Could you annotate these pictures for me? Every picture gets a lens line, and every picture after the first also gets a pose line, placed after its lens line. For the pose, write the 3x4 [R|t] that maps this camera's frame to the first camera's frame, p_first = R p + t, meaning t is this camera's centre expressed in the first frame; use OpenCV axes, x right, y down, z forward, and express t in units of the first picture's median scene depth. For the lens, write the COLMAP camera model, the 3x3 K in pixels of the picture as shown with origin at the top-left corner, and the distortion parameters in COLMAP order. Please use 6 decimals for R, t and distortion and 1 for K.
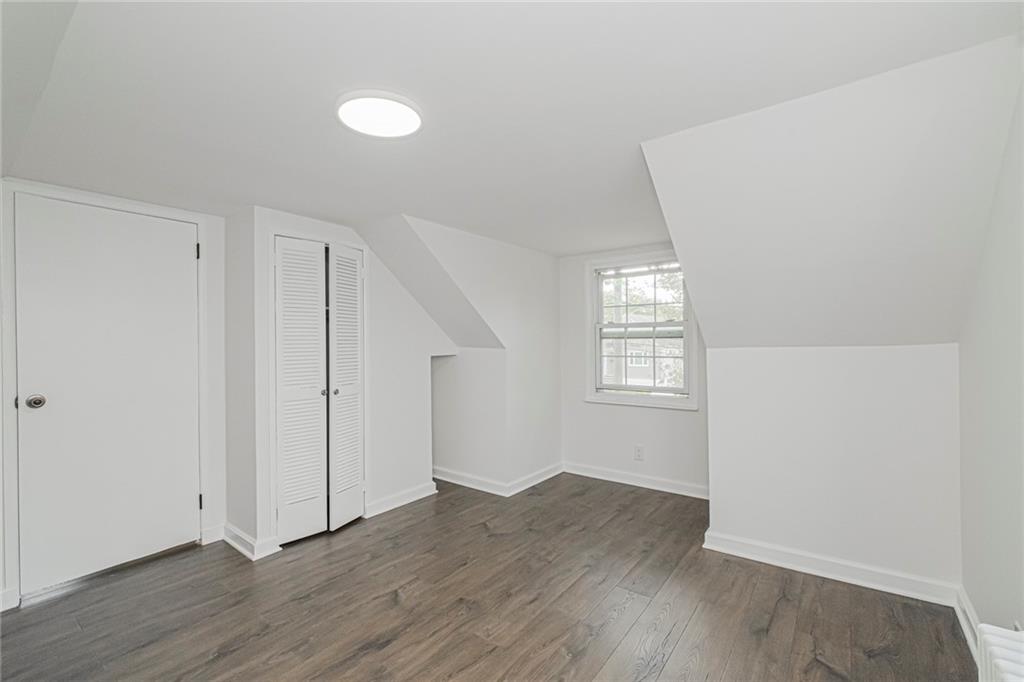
lens RADIAL K [[441.6, 0, 514.6], [0, 441.6, 342.1], [0, 0, 1]] dist [-0.003645, 0.000287]
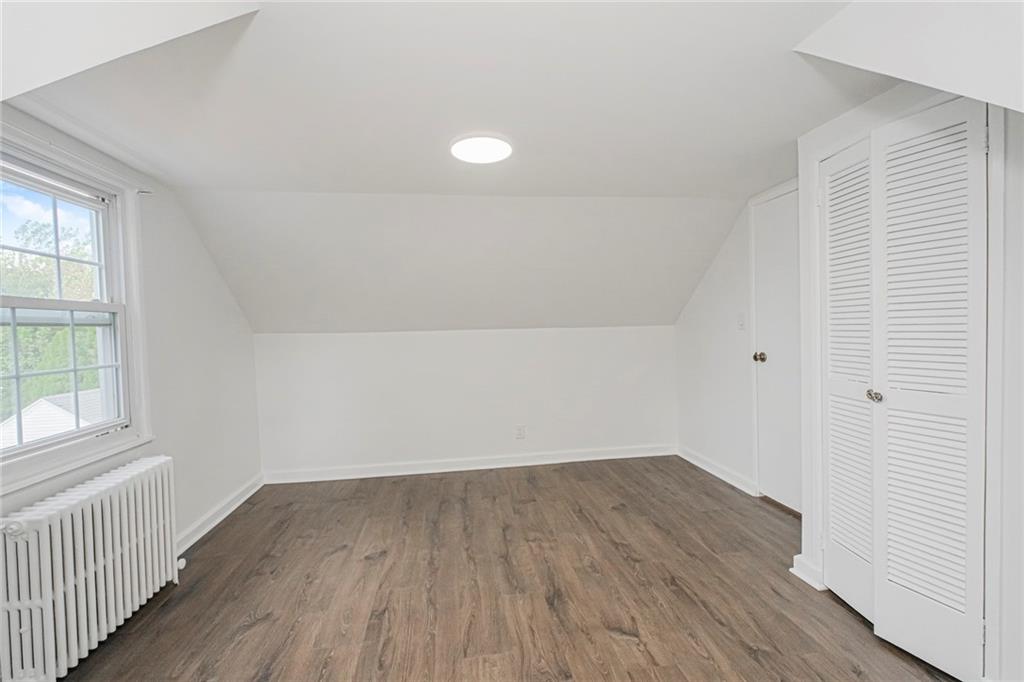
lens RADIAL K [[441.6, 0, 513.3], [0, 441.6, 339.5], [0, 0, 1]] dist [-0.003645, 0.000287]
pose [[-0.703076, 0.047772, -0.709508, 0.405604], [0.029640, 0.998843, 0.037882, 0.005569], [0.710497, 0.005604, -0.703678, 1.373068]]
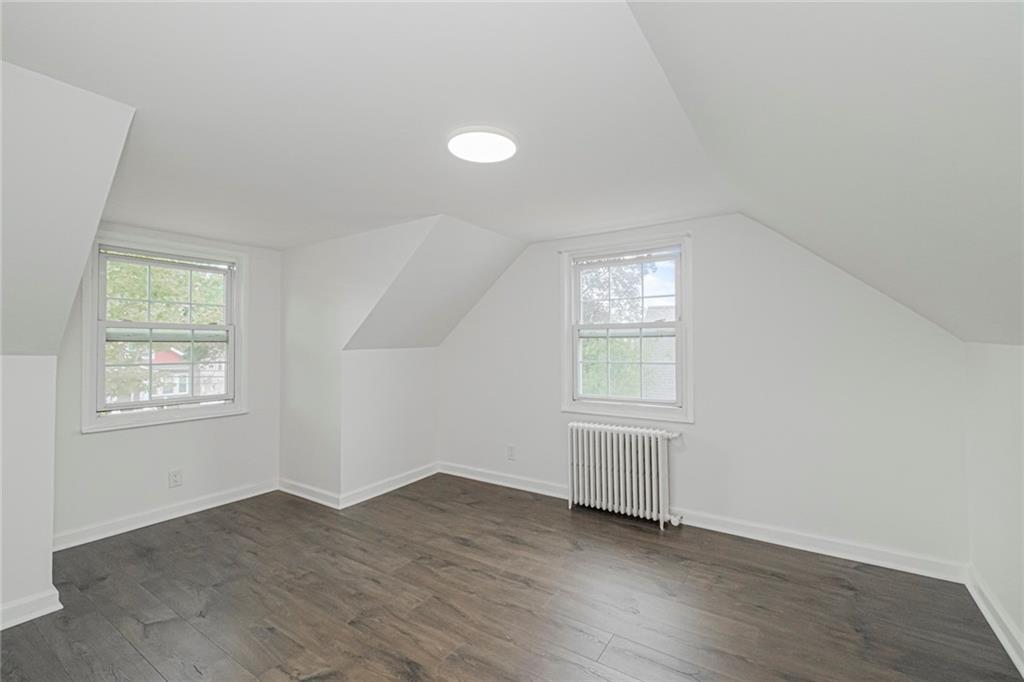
lens RADIAL K [[441.6, 0, 512.2], [0, 441.6, 332.9], [0, 0, 1]] dist [-0.003645, 0.000287]
pose [[-0.051011, 0.035970, 0.998050, -1.019501], [0.011764, 0.999303, -0.035414, 0.019870], [-0.998629, 0.009934, -0.051399, 0.678048]]
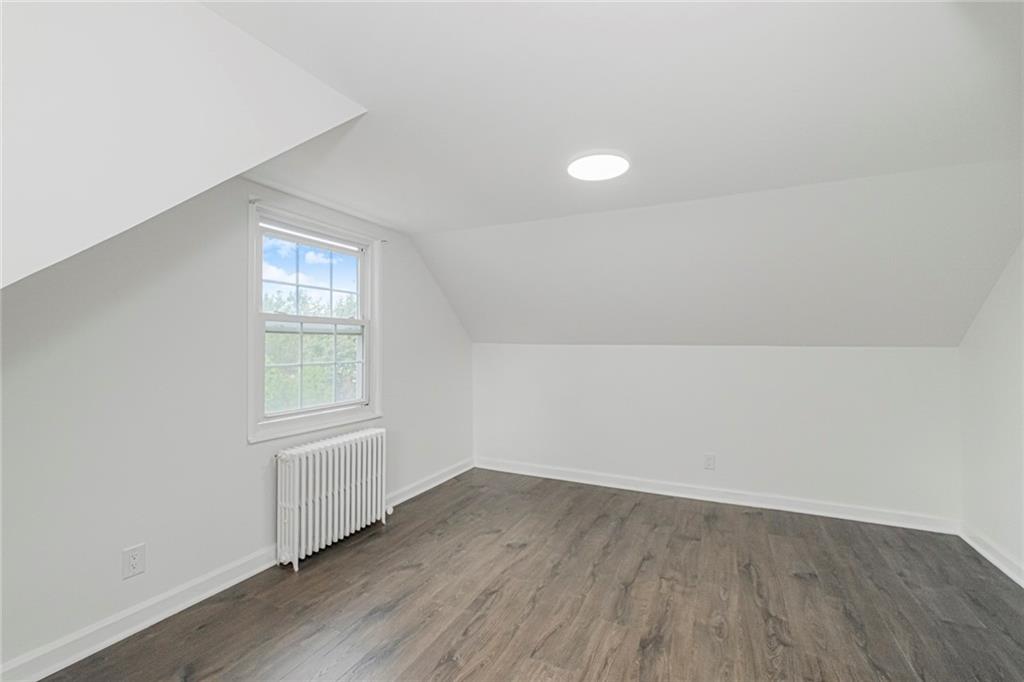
lens RADIAL K [[441.6, 0, 515.3], [0, 441.6, 338.2], [0, 0, 1]] dist [-0.003645, 0.000287]
pose [[-0.979267, 0.003495, -0.202546, 0.147540], [0.004830, 0.999970, -0.006096, 0.008629], [0.202518, -0.006948, -0.979254, 1.551394]]
